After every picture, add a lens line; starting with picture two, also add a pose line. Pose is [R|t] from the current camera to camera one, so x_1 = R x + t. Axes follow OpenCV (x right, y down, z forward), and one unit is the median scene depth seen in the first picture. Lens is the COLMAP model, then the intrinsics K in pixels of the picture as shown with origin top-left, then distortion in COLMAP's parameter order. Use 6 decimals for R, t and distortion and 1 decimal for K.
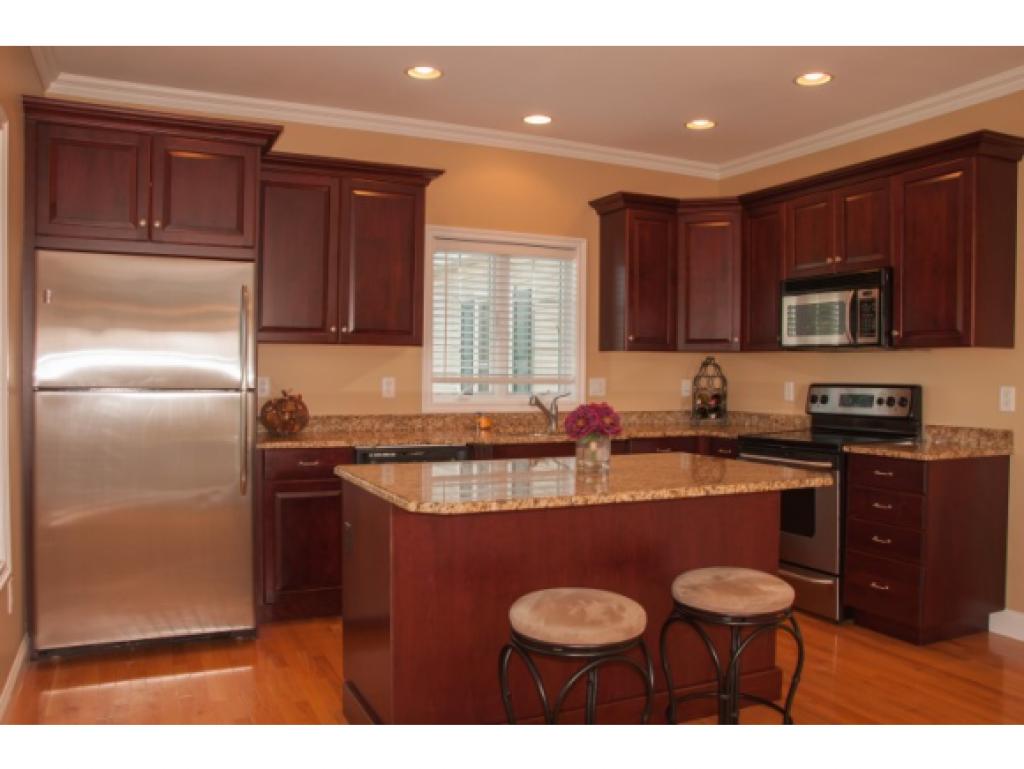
lens RADIAL K [[866.9, 0, 512.0], [0, 866.9, 384.5], [0, 0, 1]] dist [-0.009494, -0.004313]
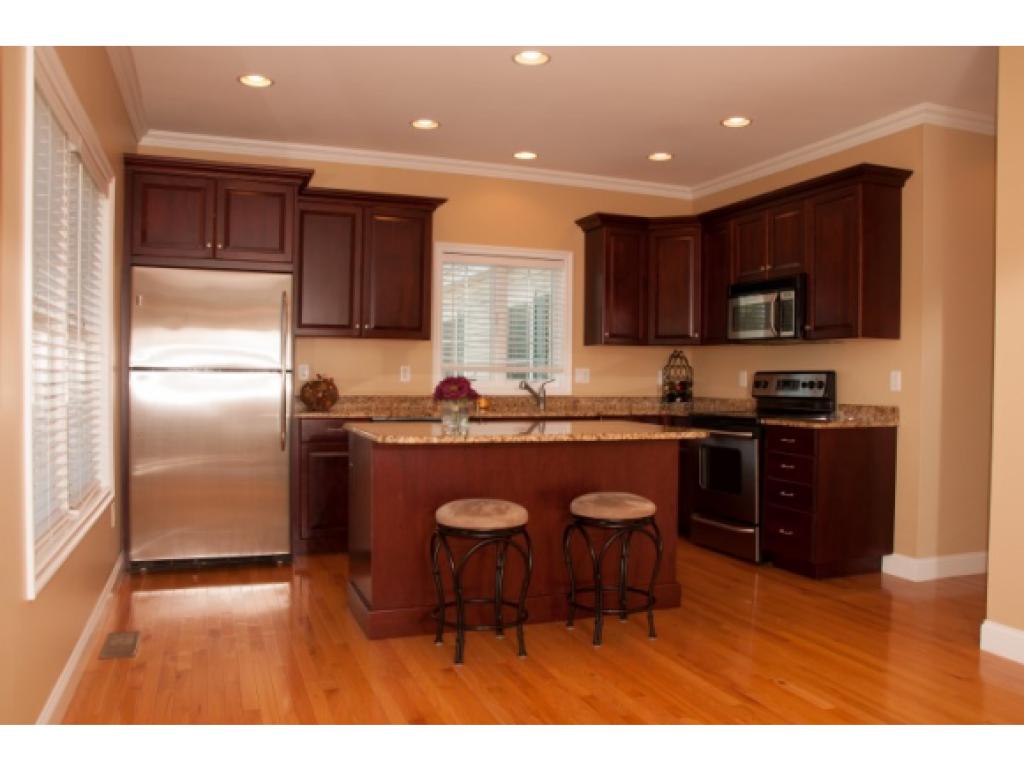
lens RADIAL K [[855.9, 0, 512.0], [0, 855.9, 384.5], [0, 0, 1]] dist [-0.001624, 0.001261]
pose [[0.996671, 0.002485, -0.081490, 0.121133], [-0.003091, 0.999968, -0.007311, 0.029809], [0.081470, 0.007539, 0.996647, -0.226875]]
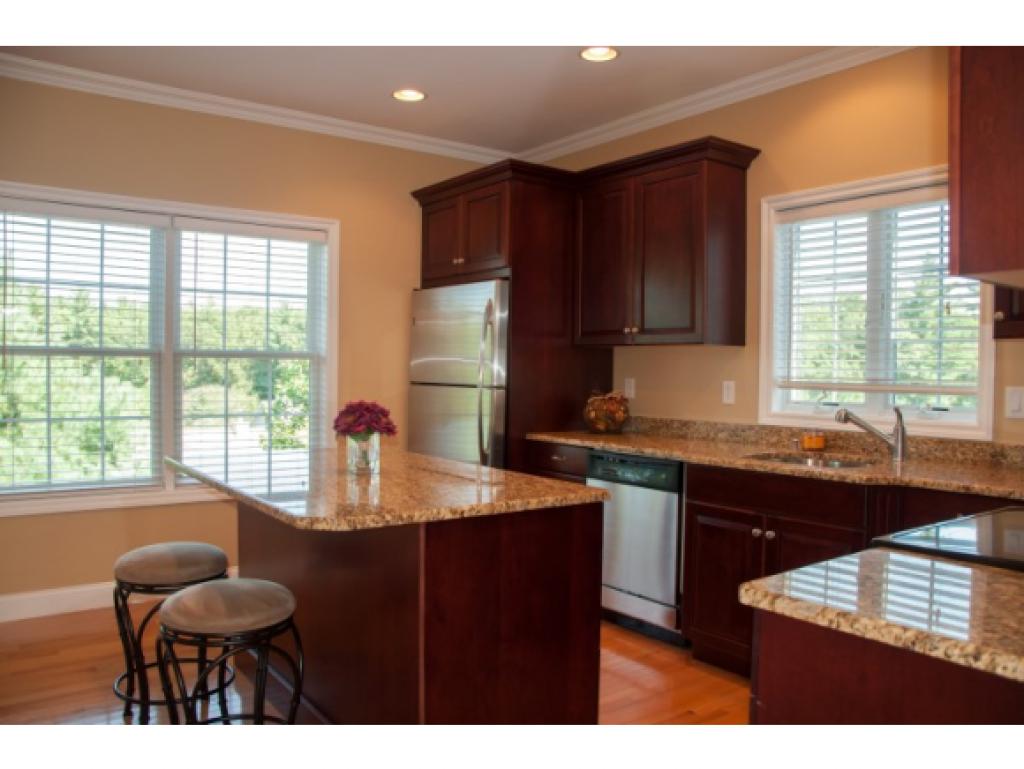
lens RADIAL K [[821.5, 0, 512.0], [0, 821.5, 357.9], [0, 0, 1]] dist [-0.008819, -0.005675]
pose [[0.181785, -0.019762, -0.983140, 0.708782], [-0.026770, 0.999328, -0.025037, -0.004891], [0.982974, 0.030870, 0.181134, 0.706492]]
